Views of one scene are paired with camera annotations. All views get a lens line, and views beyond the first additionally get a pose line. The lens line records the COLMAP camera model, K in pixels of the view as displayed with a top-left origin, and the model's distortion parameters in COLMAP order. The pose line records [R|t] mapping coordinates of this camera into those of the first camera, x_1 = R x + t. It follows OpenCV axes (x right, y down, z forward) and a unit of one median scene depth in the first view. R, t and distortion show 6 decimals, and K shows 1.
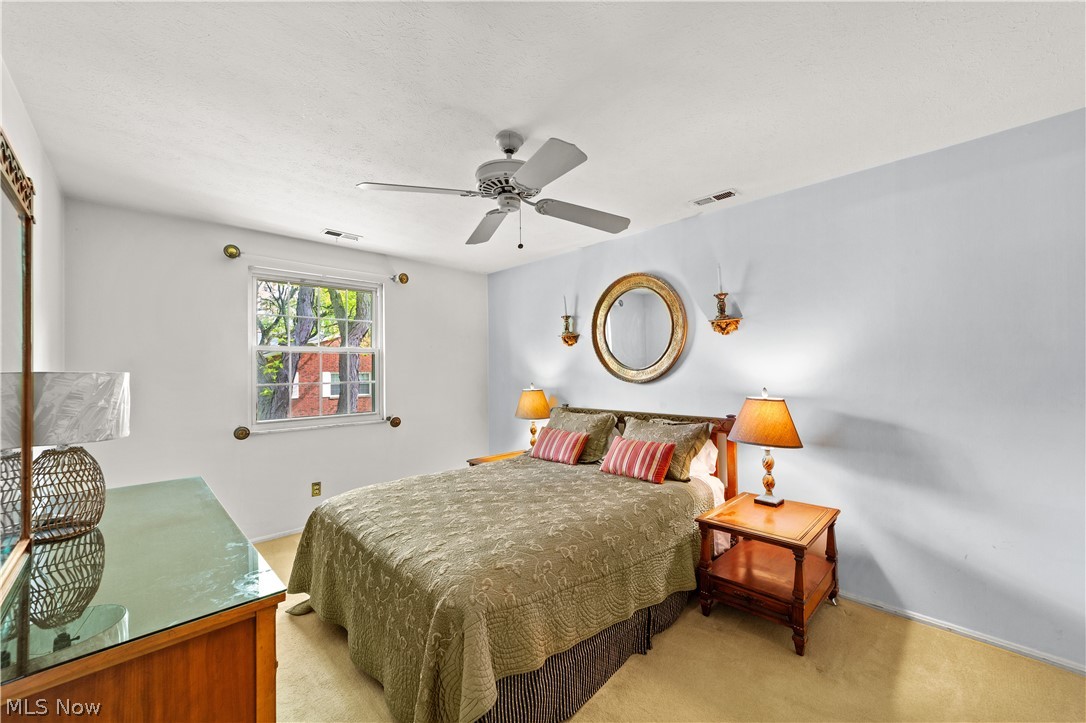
lens RADIAL K [[427.7, 0, 543.0], [0, 427.7, 361.5], [0, 0, 1]] dist [-0.123390, -0.000009]
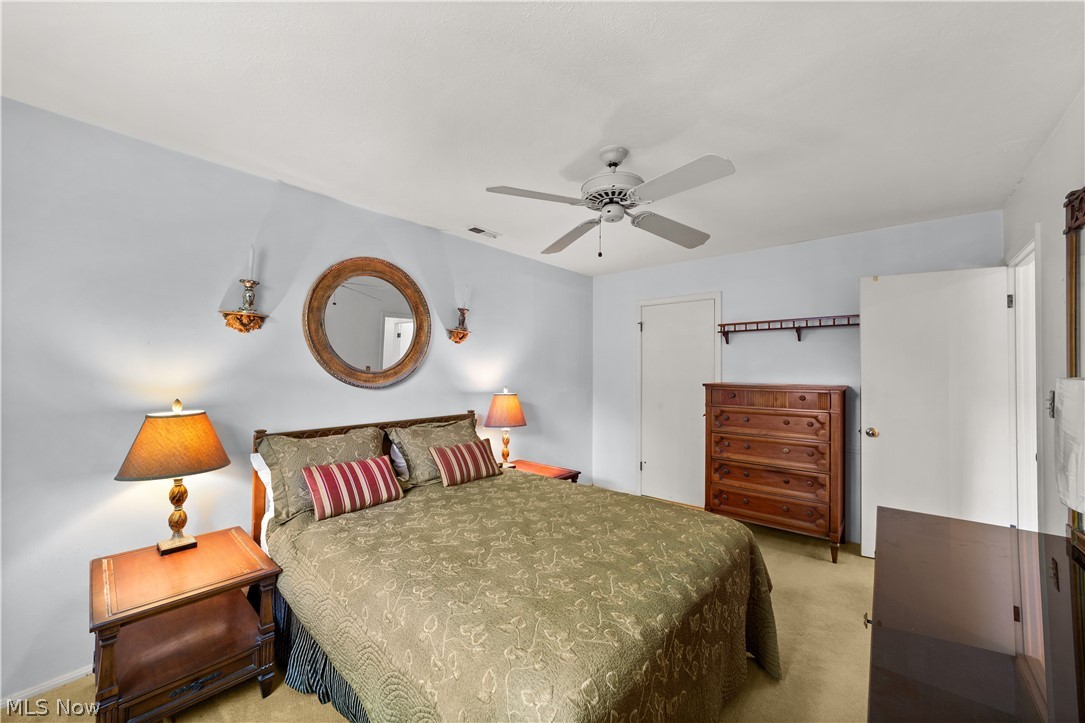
lens RADIAL K [[418.2, 0, 544.2], [0, 418.2, 365.1], [0, 0, 1]] dist [-0.018678, 0.008195]
pose [[-0.102533, 0.025474, 0.994403, -0.664131], [-0.008574, 0.999612, -0.026491, 0.023723], [-0.994693, -0.011243, -0.102275, 0.788344]]
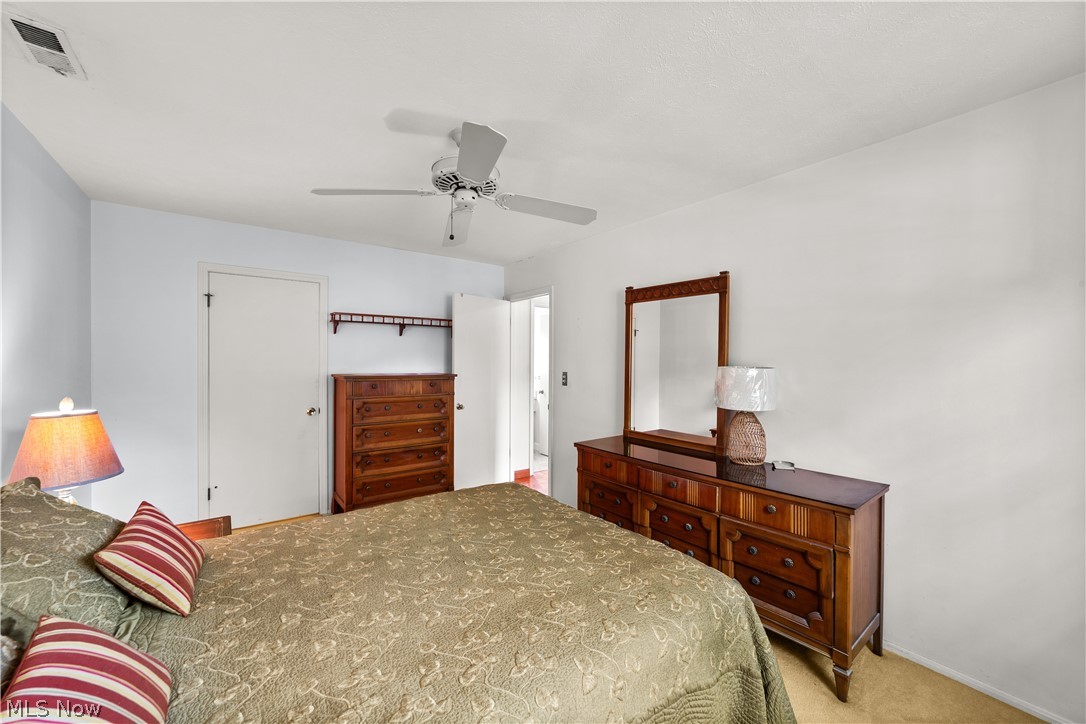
lens RADIAL K [[418.6, 0, 544.7], [0, 418.6, 365.6], [0, 0, 1]] dist [-0.018678, 0.008195]
pose [[-0.994257, 0.004192, 0.106932, -0.224799], [0.004533, 0.999985, 0.002945, 0.014273], [-0.106918, 0.003413, -0.994262, 1.209886]]
